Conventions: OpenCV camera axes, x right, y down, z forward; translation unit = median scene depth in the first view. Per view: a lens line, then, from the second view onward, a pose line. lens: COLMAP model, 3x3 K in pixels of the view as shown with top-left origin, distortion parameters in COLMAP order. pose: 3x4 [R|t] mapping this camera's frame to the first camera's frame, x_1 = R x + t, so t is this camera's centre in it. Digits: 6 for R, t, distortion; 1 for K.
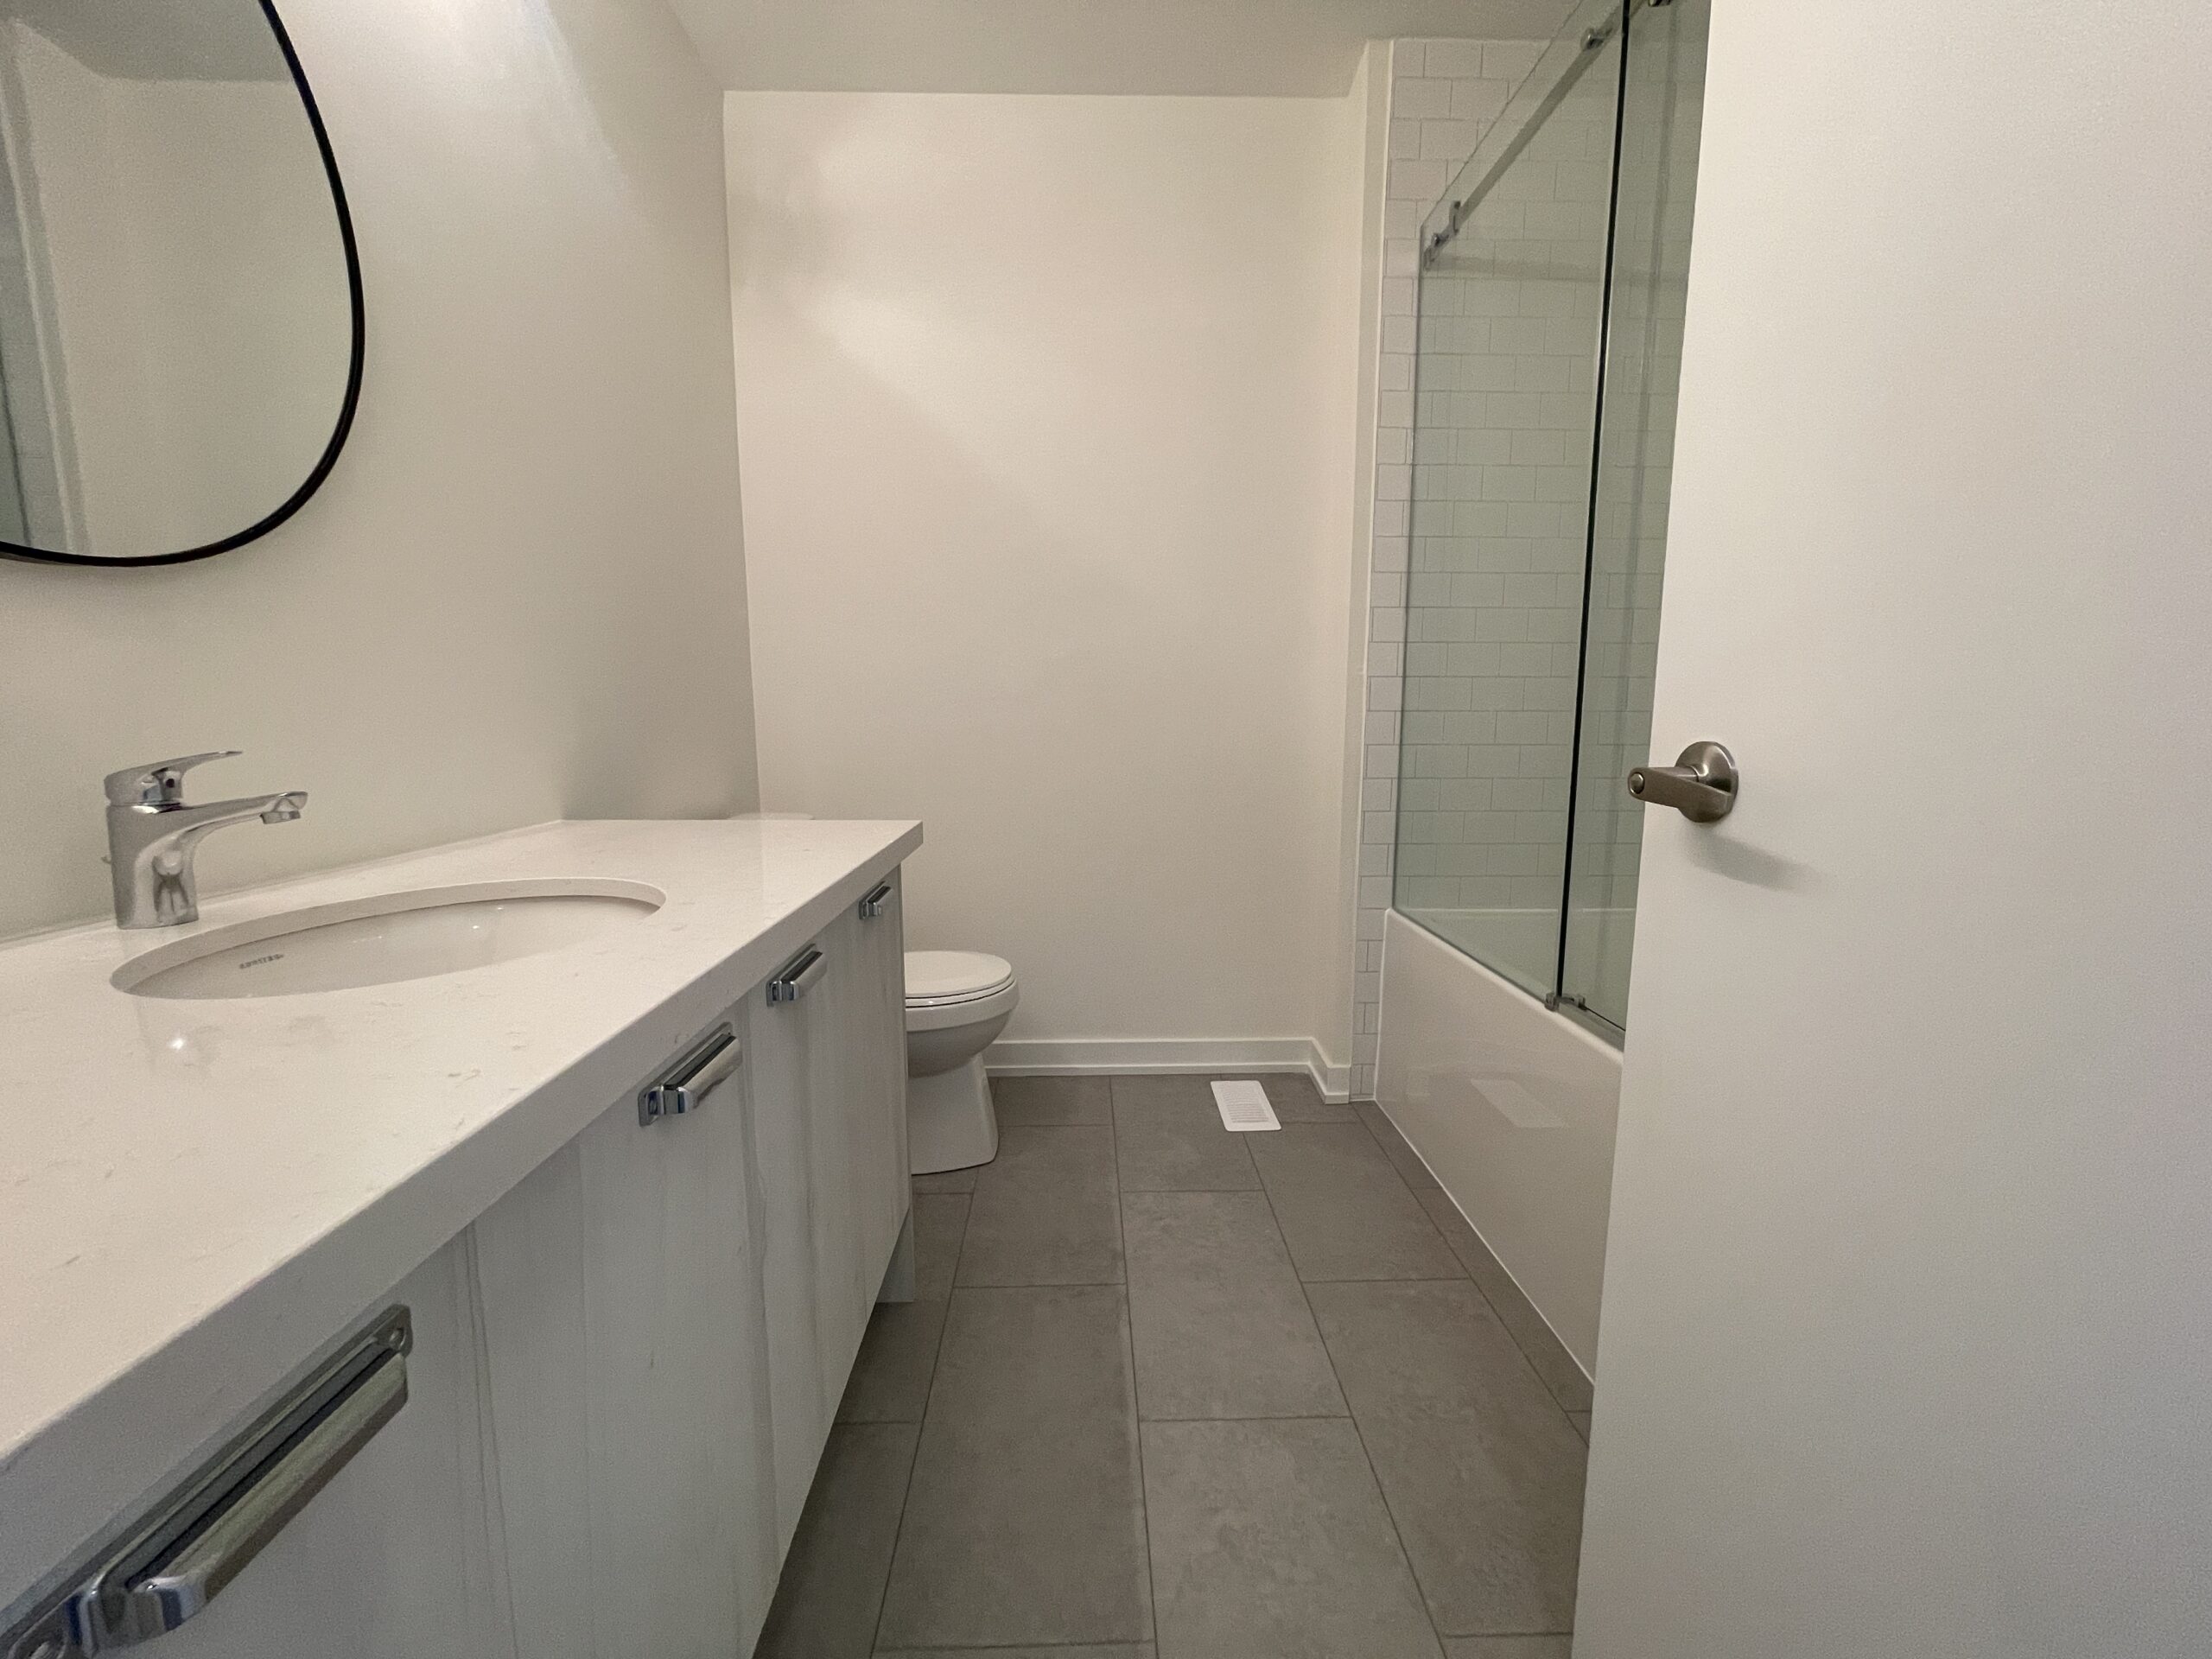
lens RADIAL K [[895.4, 0, 1104.5], [0, 895.4, 833.2], [0, 0, 1]] dist [-0.000170, -0.000493]
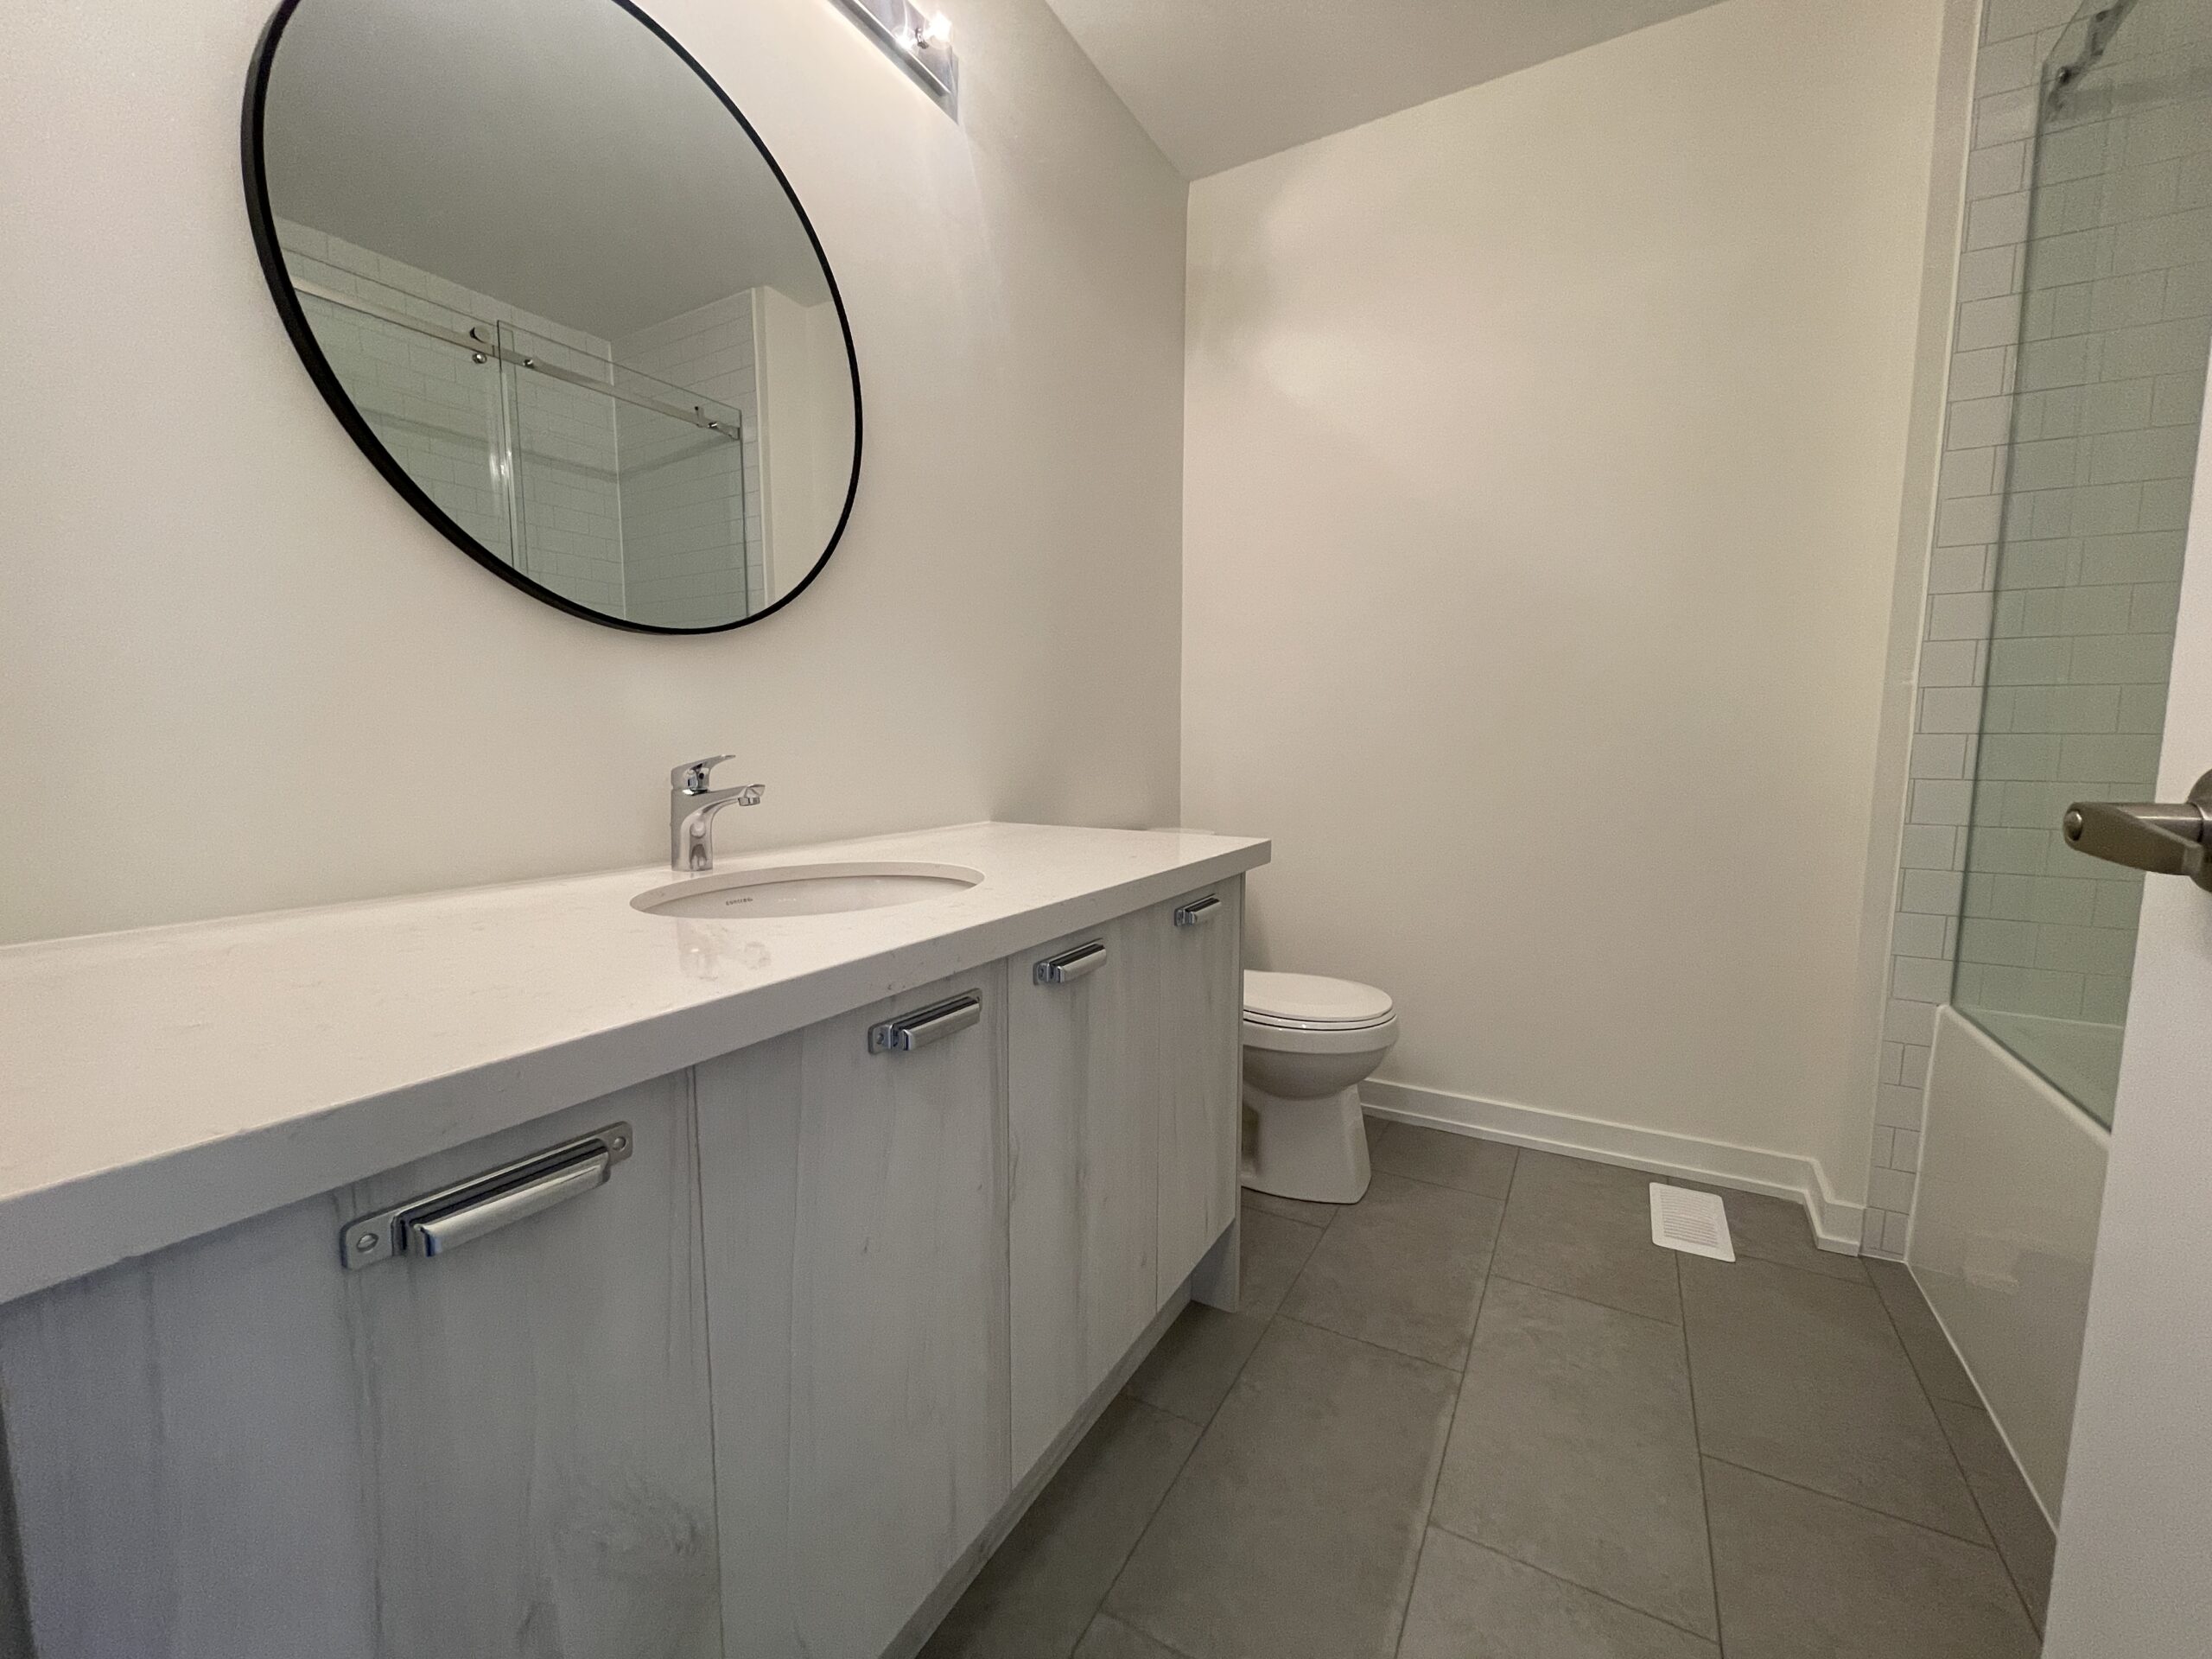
lens RADIAL K [[895.4, 0, 1101.7], [0, 895.4, 831.9], [0, 0, 1]] dist [-0.000170, -0.000493]
pose [[0.855254, 0.054666, -0.515318, 0.155402], [-0.071571, 0.997351, -0.012982, 0.004578], [0.513244, 0.047984, 0.856900, 0.031423]]
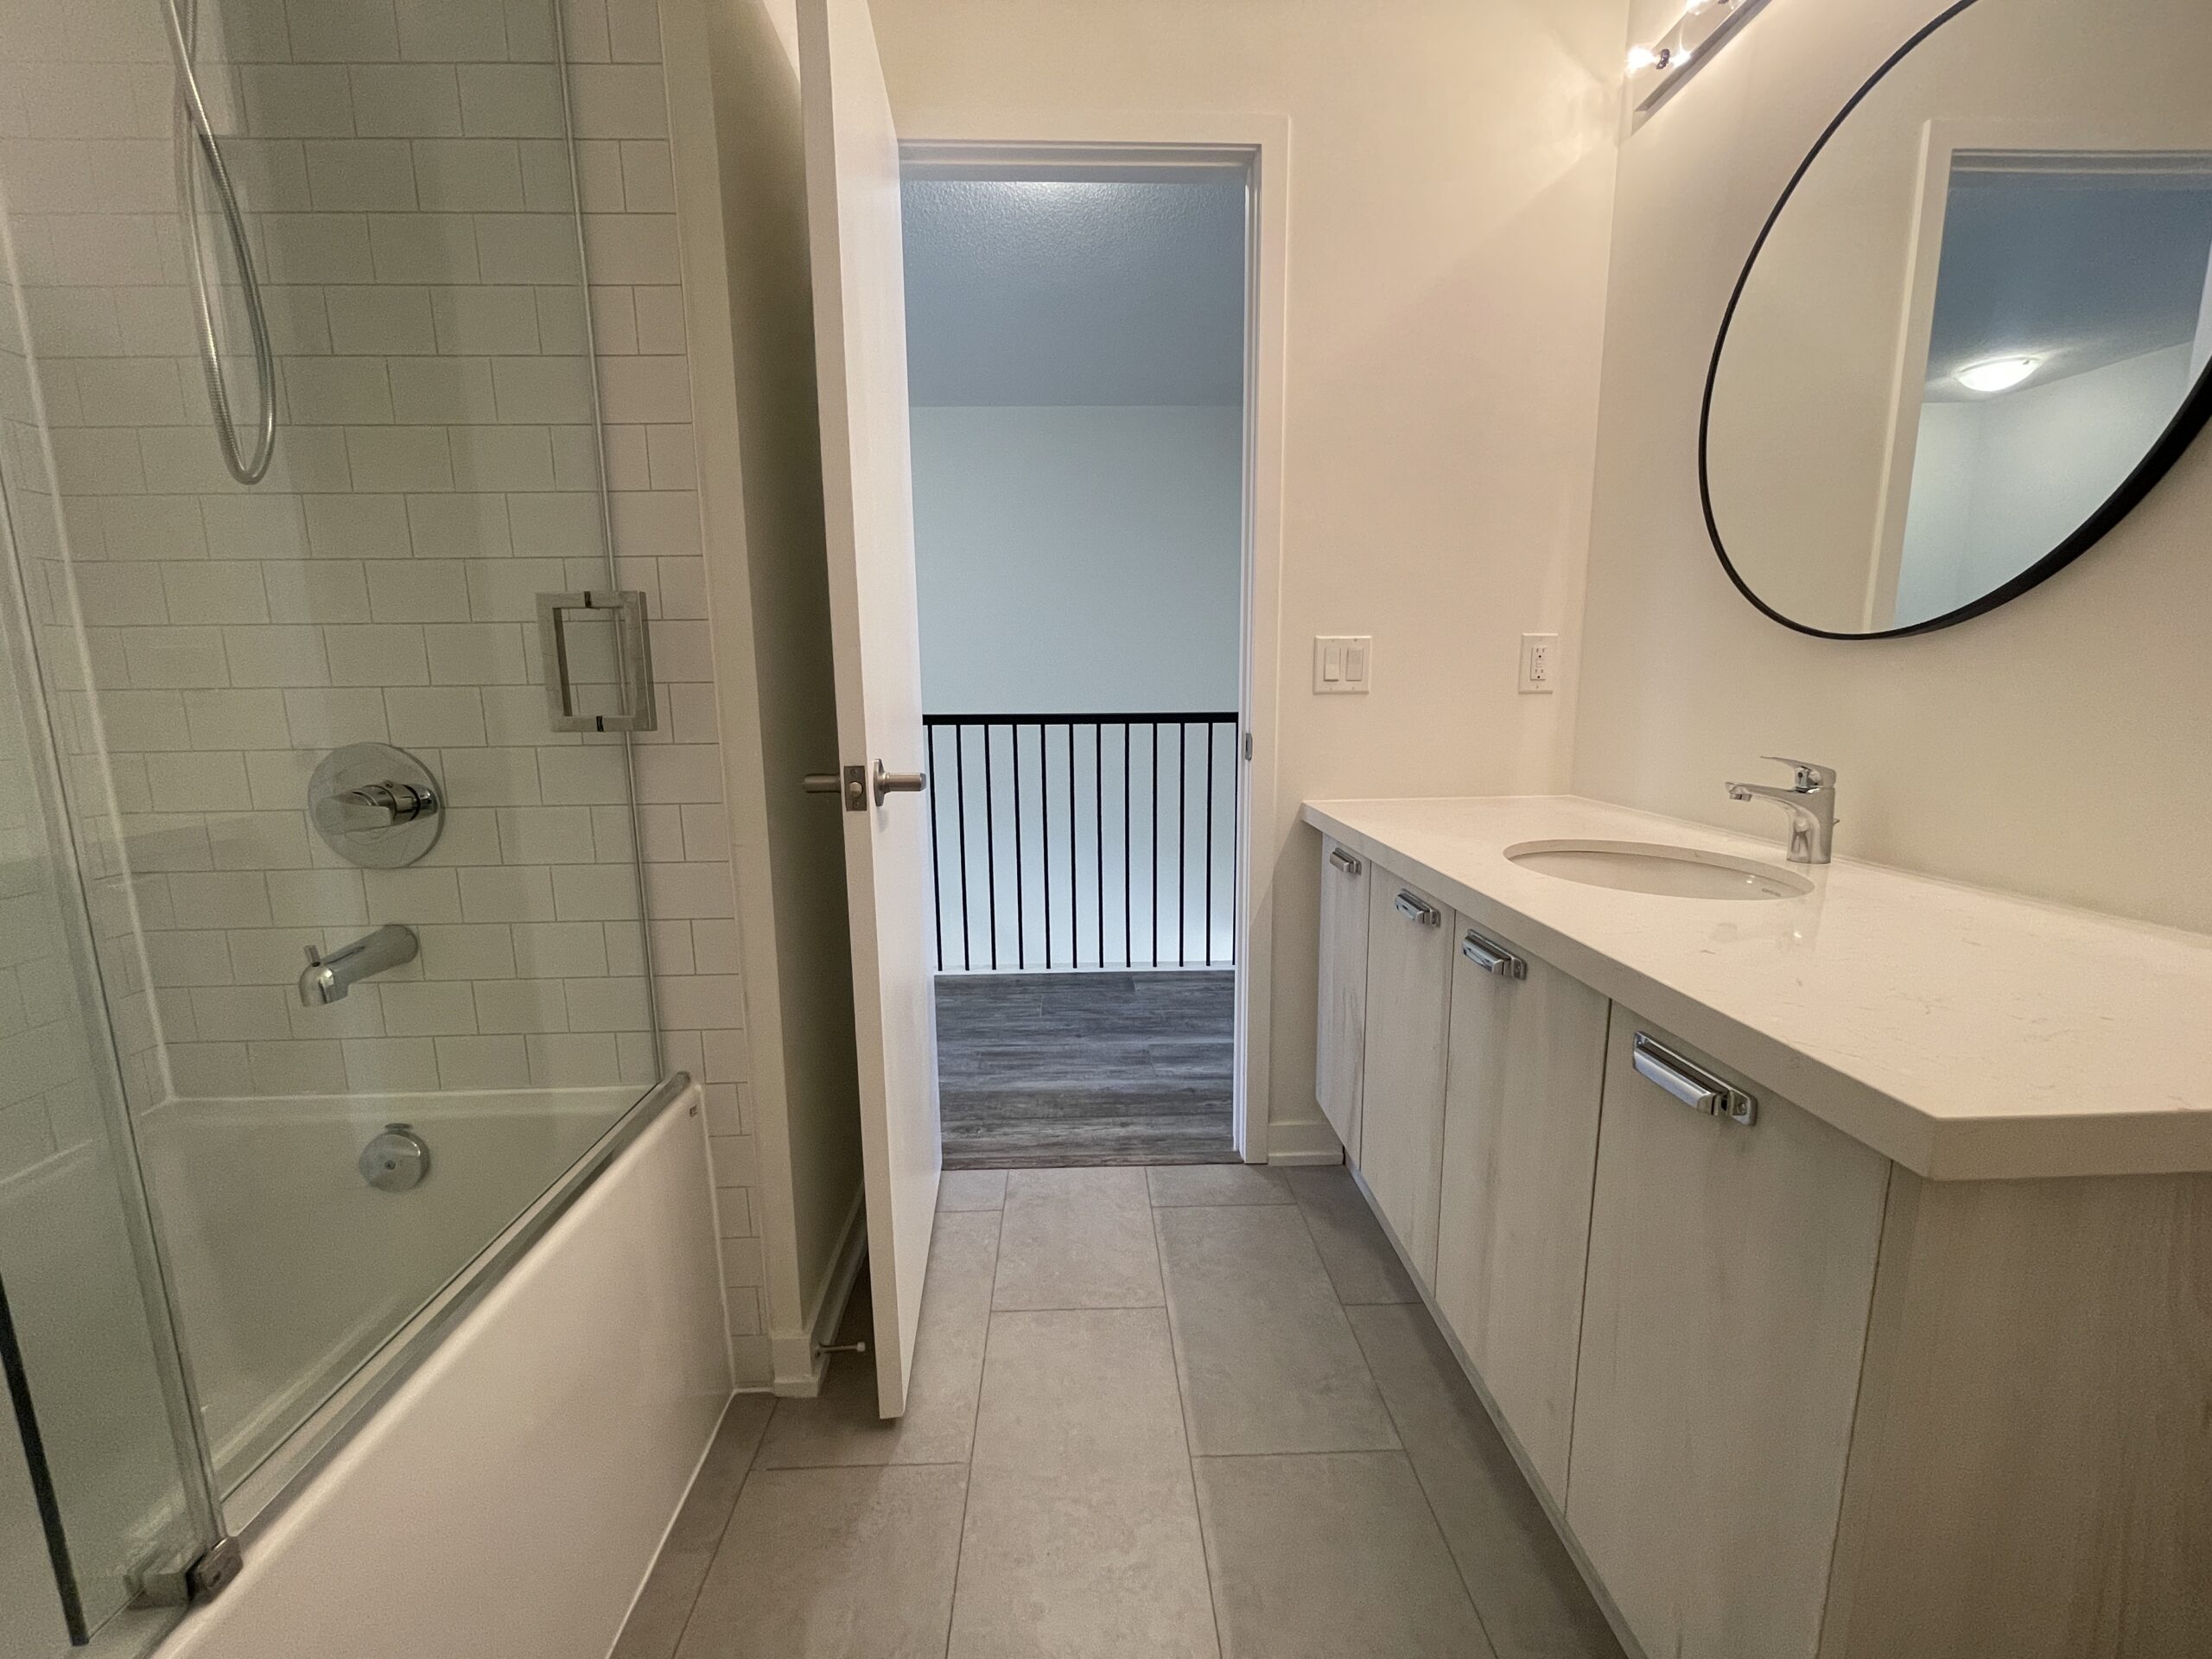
lens RADIAL K [[895.4, 0, 1098.9], [0, 895.4, 841.0], [0, 0, 1]] dist [-0.000170, -0.000493]
pose [[-0.999861, 0.016310, -0.003437, 0.116568], [0.014569, 0.955335, 0.295165, -0.218528], [0.008098, 0.295074, -0.955440, 1.288242]]
